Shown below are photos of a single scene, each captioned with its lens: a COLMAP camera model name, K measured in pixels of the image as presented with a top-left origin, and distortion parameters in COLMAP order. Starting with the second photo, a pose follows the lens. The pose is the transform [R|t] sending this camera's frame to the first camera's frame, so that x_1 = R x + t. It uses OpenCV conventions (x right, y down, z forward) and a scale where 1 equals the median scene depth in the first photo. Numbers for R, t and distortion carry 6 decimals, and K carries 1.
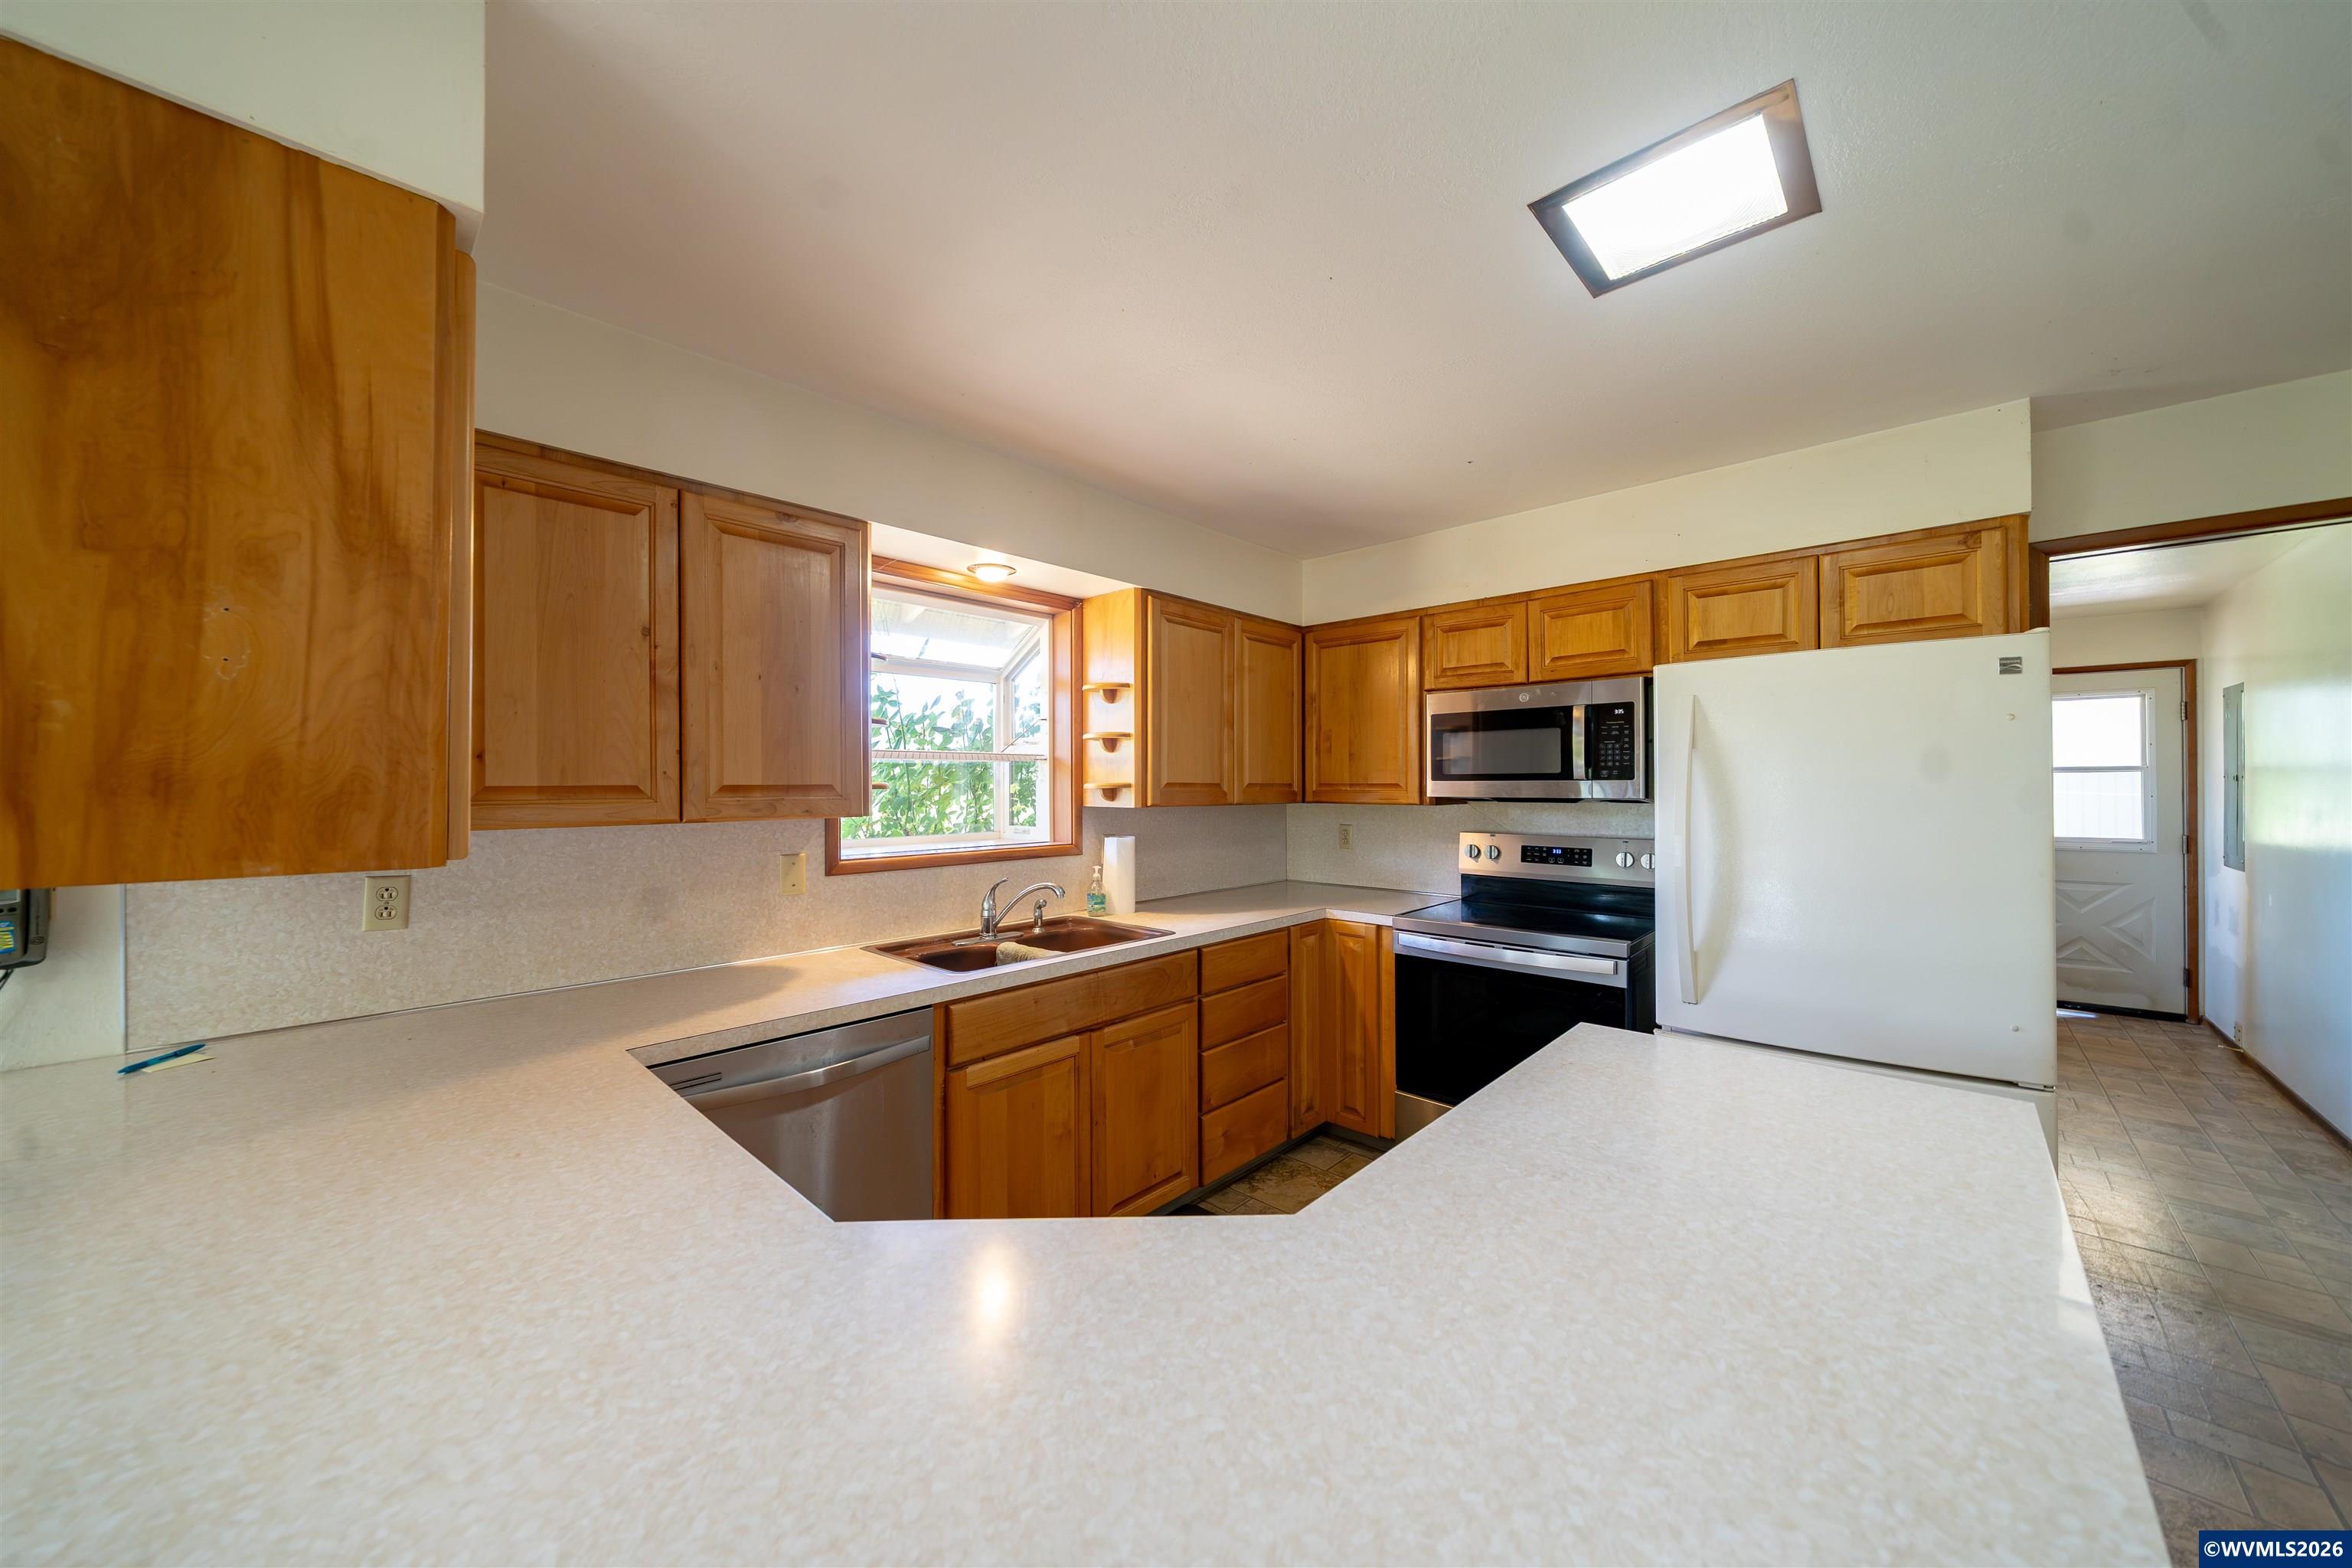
lens RADIAL K [[819.7, 0, 1170.0], [0, 819.7, 780.5], [0, 0, 1]] dist [-0.002592, -0.000038]
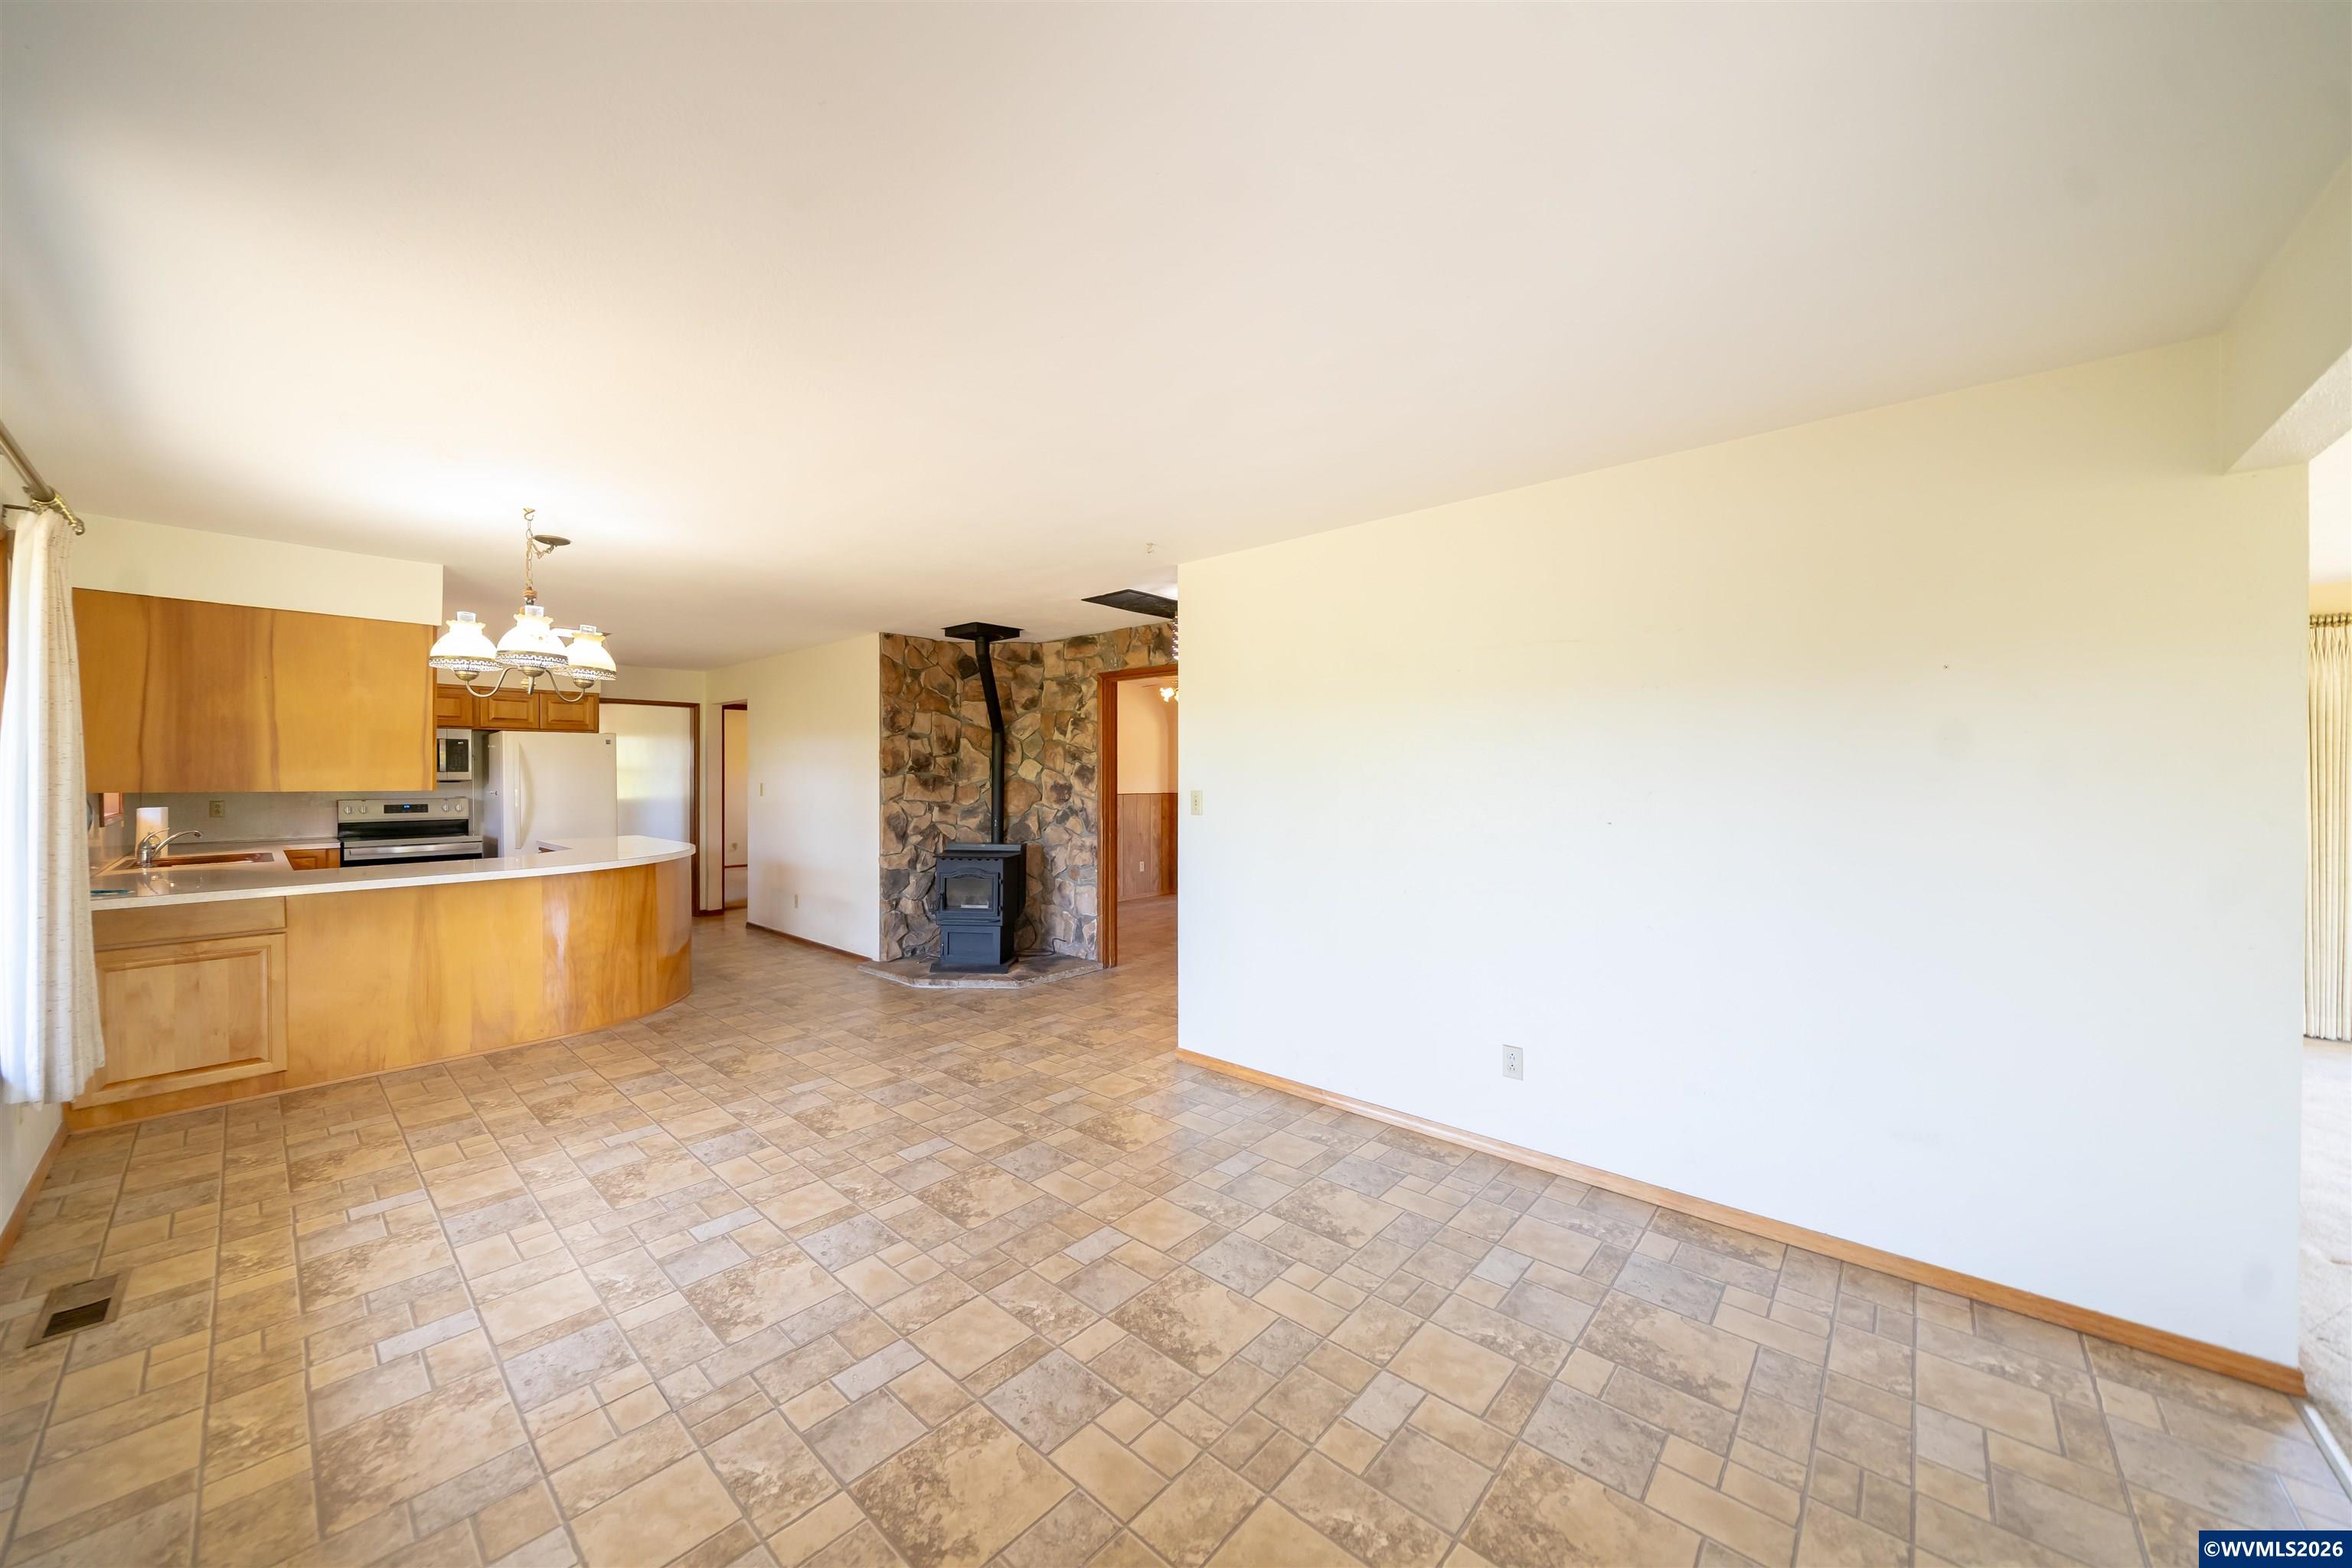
lens RADIAL K [[819.7, 0, 1170.0], [0, 819.7, 780.5], [0, 0, 1]] dist [-0.002592, -0.000038]
pose [[-0.030716, -0.005224, 0.999515, -1.632766], [-0.000826, 0.999986, 0.005201, 0.008905], [-0.999528, -0.000666, -0.030720, -0.847555]]
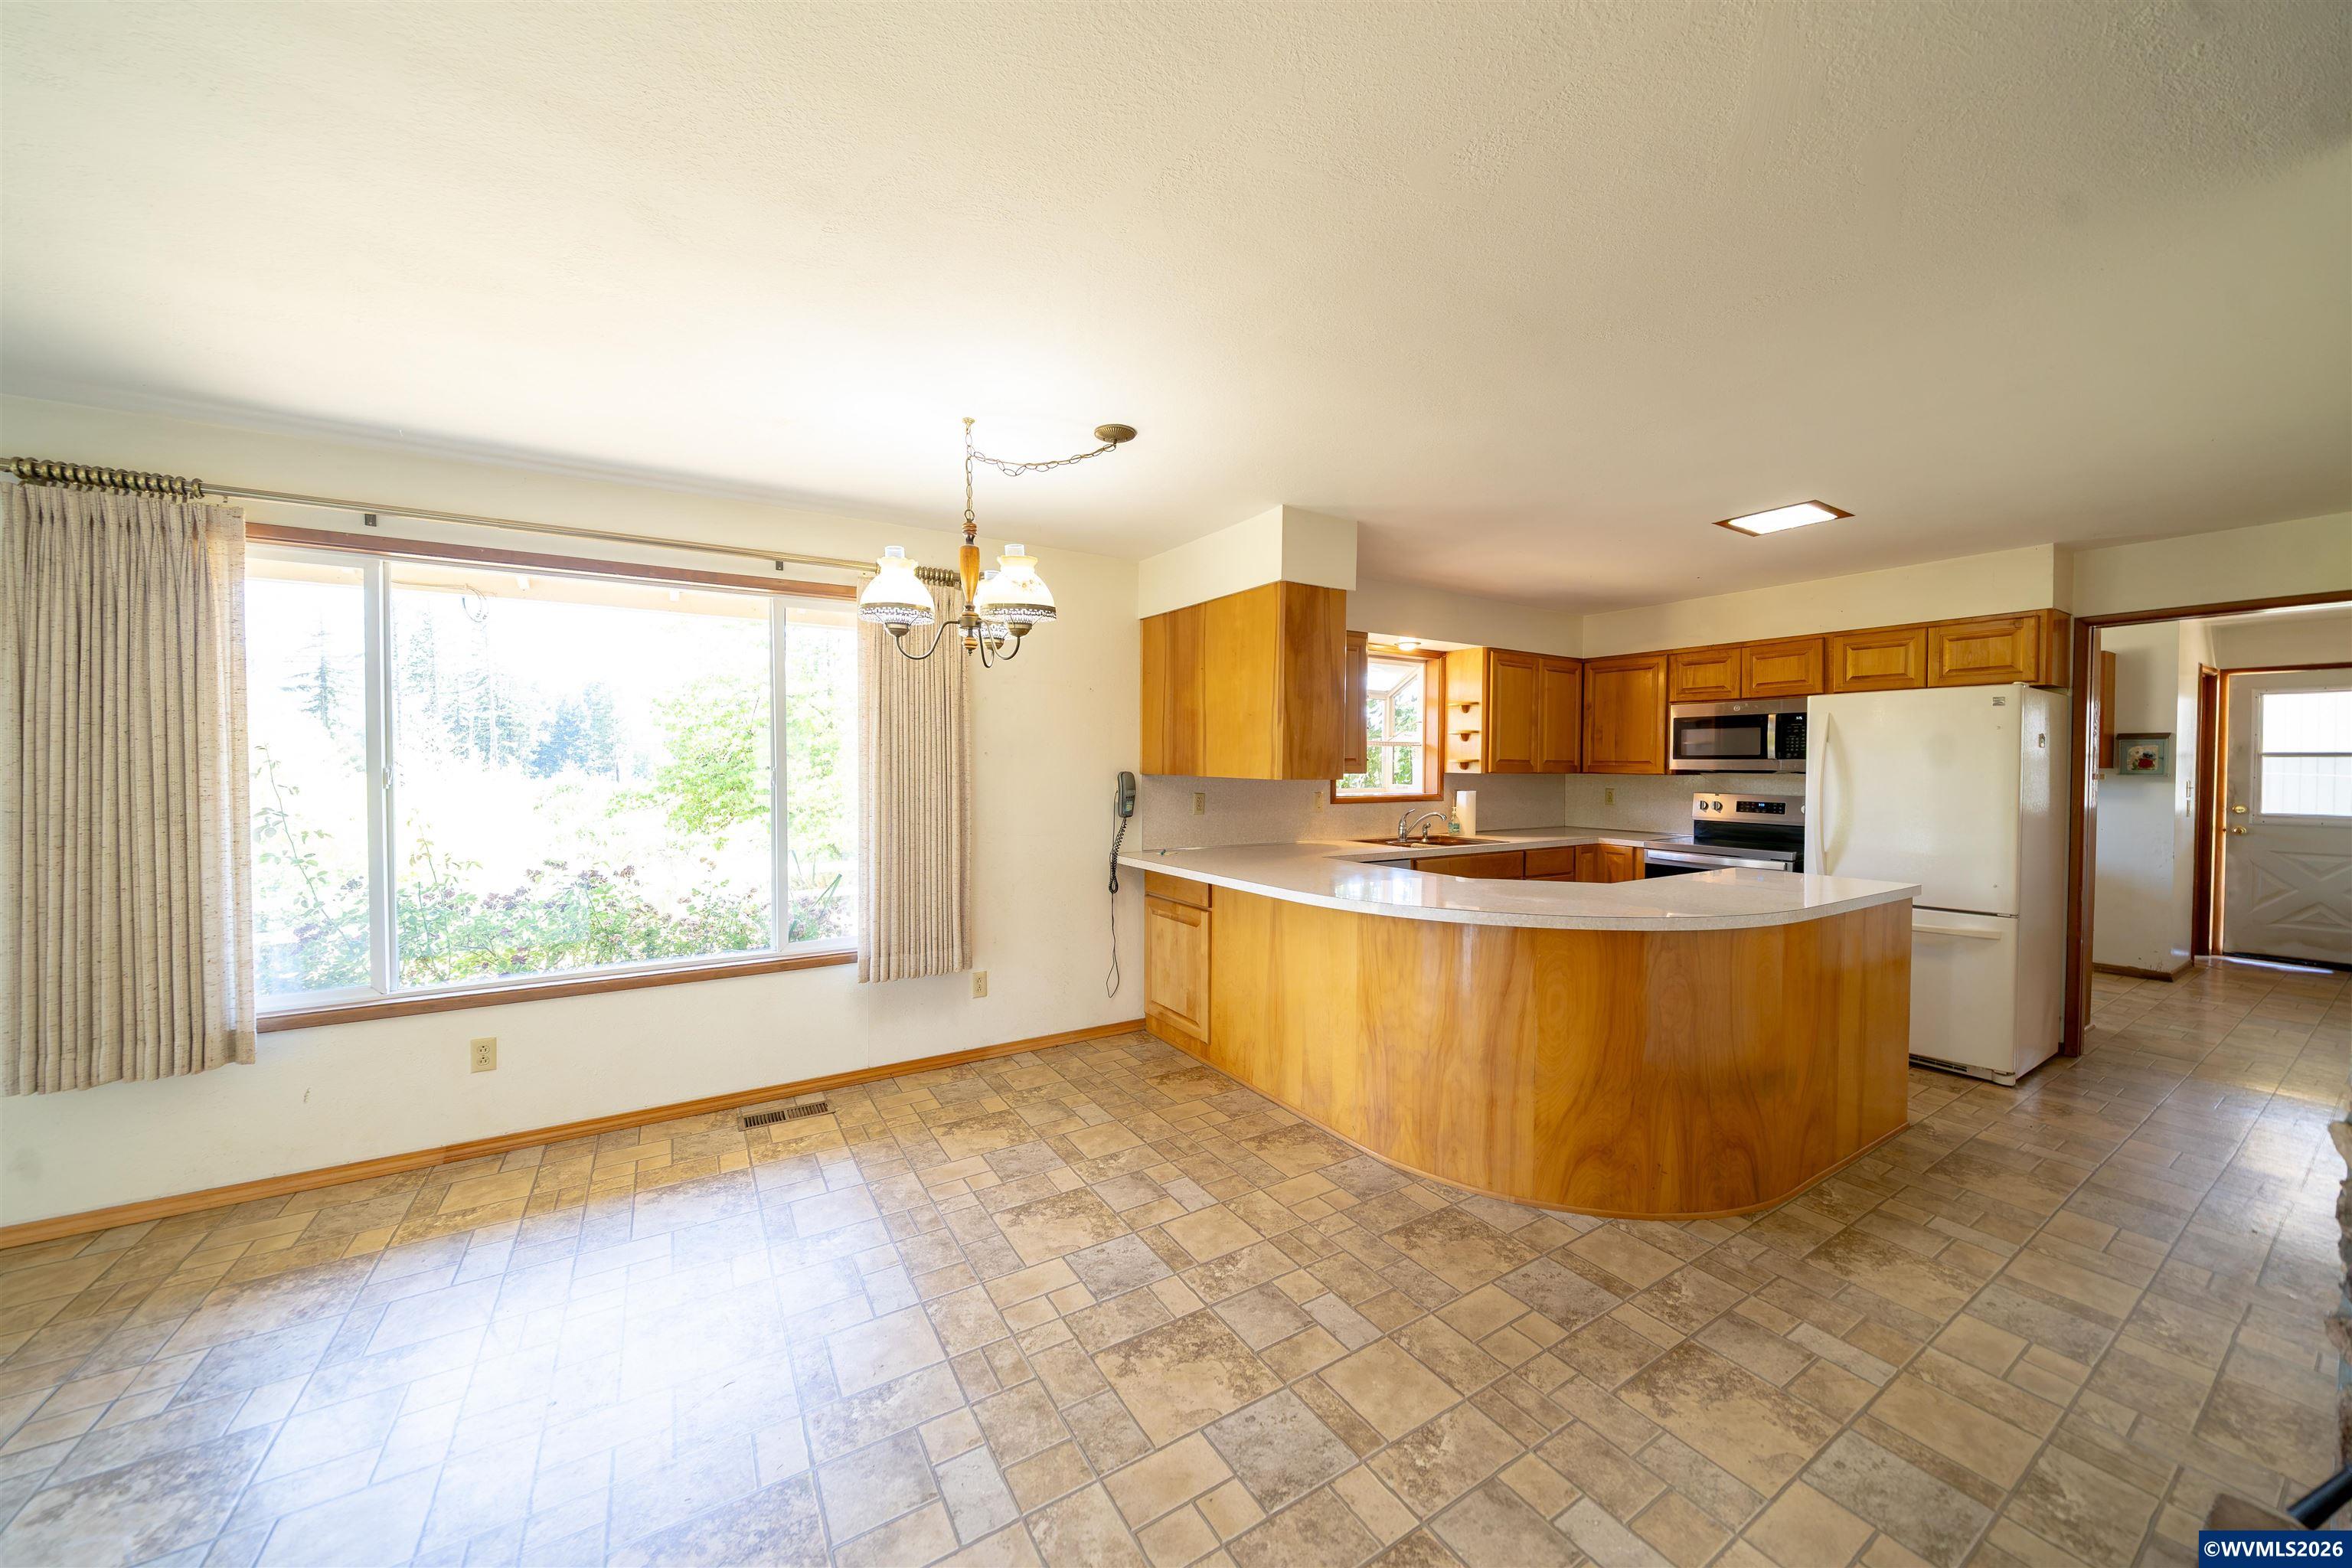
lens RADIAL K [[819.7, 0, 1170.0], [0, 819.7, 780.5], [0, 0, 1]] dist [-0.002592, -0.000038]
pose [[0.966021, 0.013655, -0.258104, -0.218918], [-0.007102, 0.999629, 0.026304, 0.006611], [0.258367, -0.023577, 0.965759, -0.808611]]
